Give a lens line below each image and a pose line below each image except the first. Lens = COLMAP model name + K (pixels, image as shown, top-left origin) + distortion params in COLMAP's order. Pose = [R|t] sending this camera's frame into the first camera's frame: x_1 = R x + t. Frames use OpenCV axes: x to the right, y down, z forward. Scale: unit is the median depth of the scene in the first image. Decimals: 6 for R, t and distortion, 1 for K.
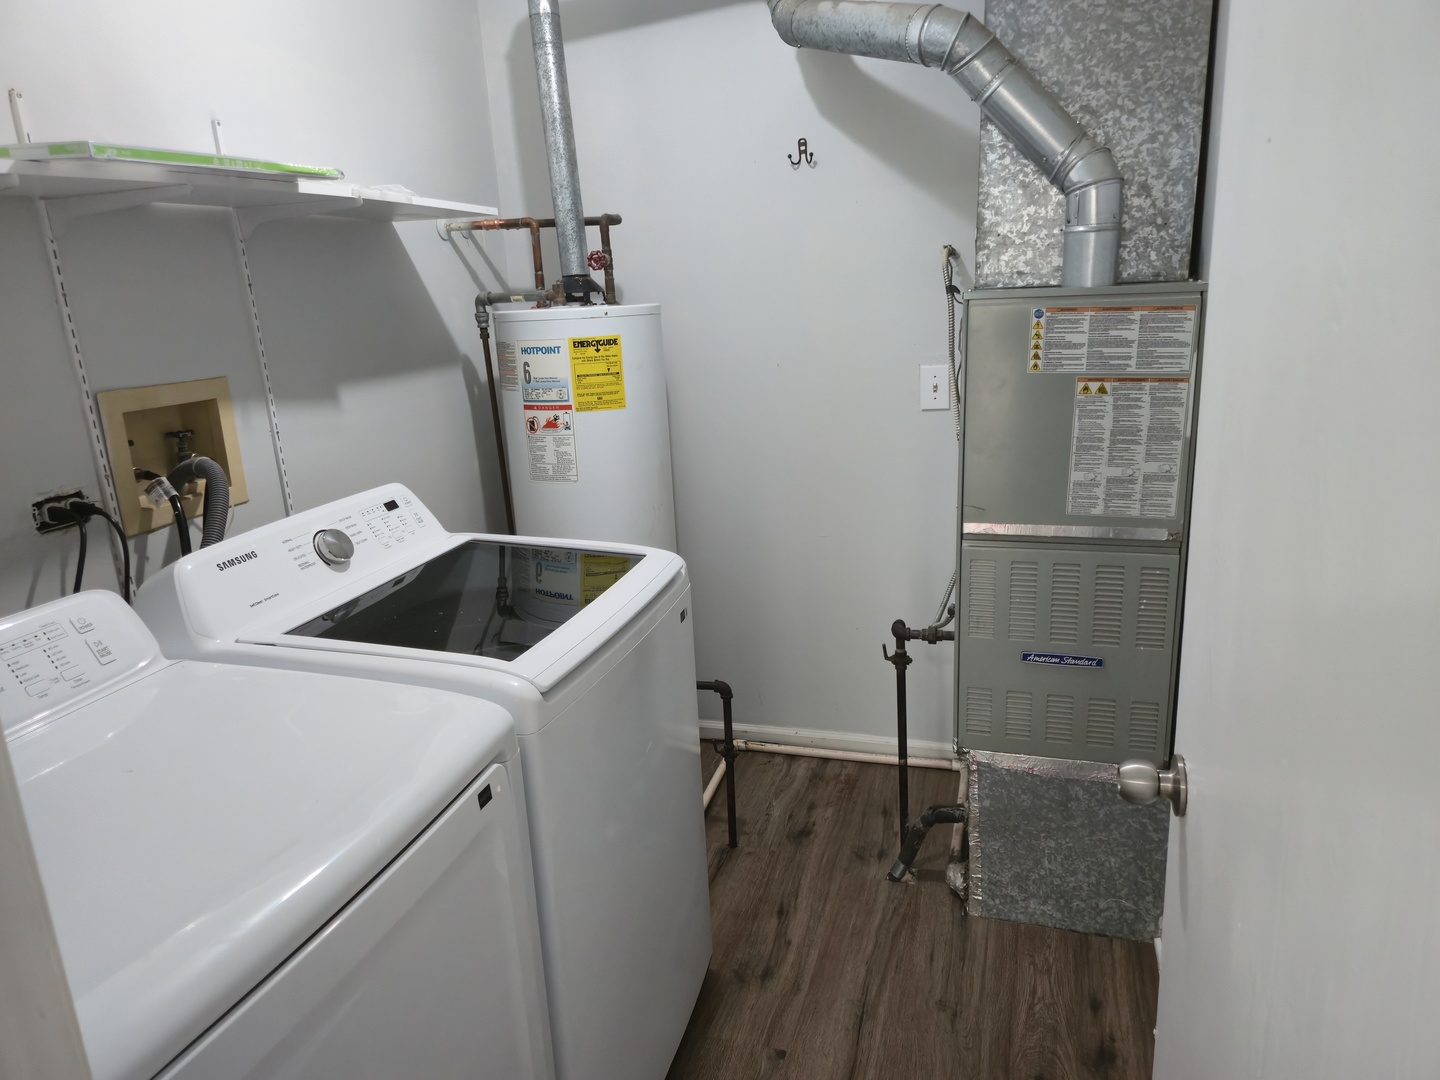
lens RADIAL K [[973.7, 0, 725.2], [0, 973.7, 536.7], [0, 0, 1]] dist [0.063515, -0.049859]
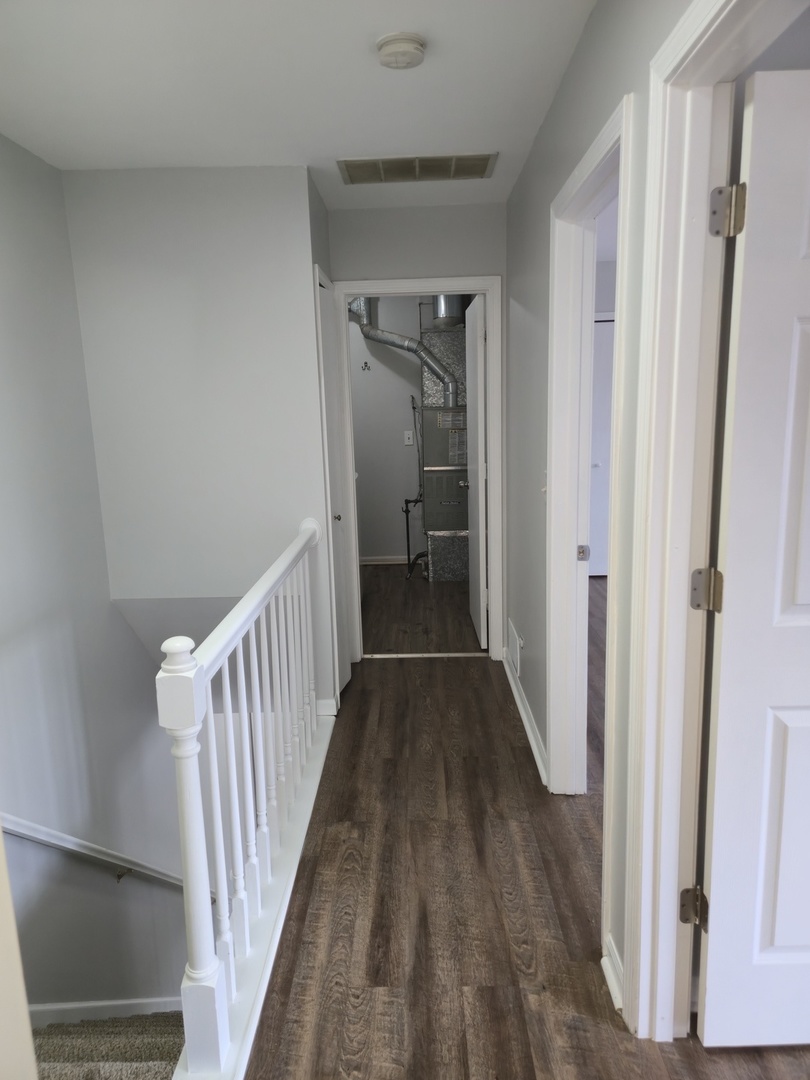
lens RADIAL K [[730.3, 0, 406.7], [0, 730.3, 544.6], [0, 0, 1]] dist [0.063515, -0.049859]
pose [[0.961510, -0.030298, 0.273095, -0.607525], [0.052326, 0.995904, -0.073739, 0.492433], [-0.269742, 0.085191, 0.959157, -1.689292]]
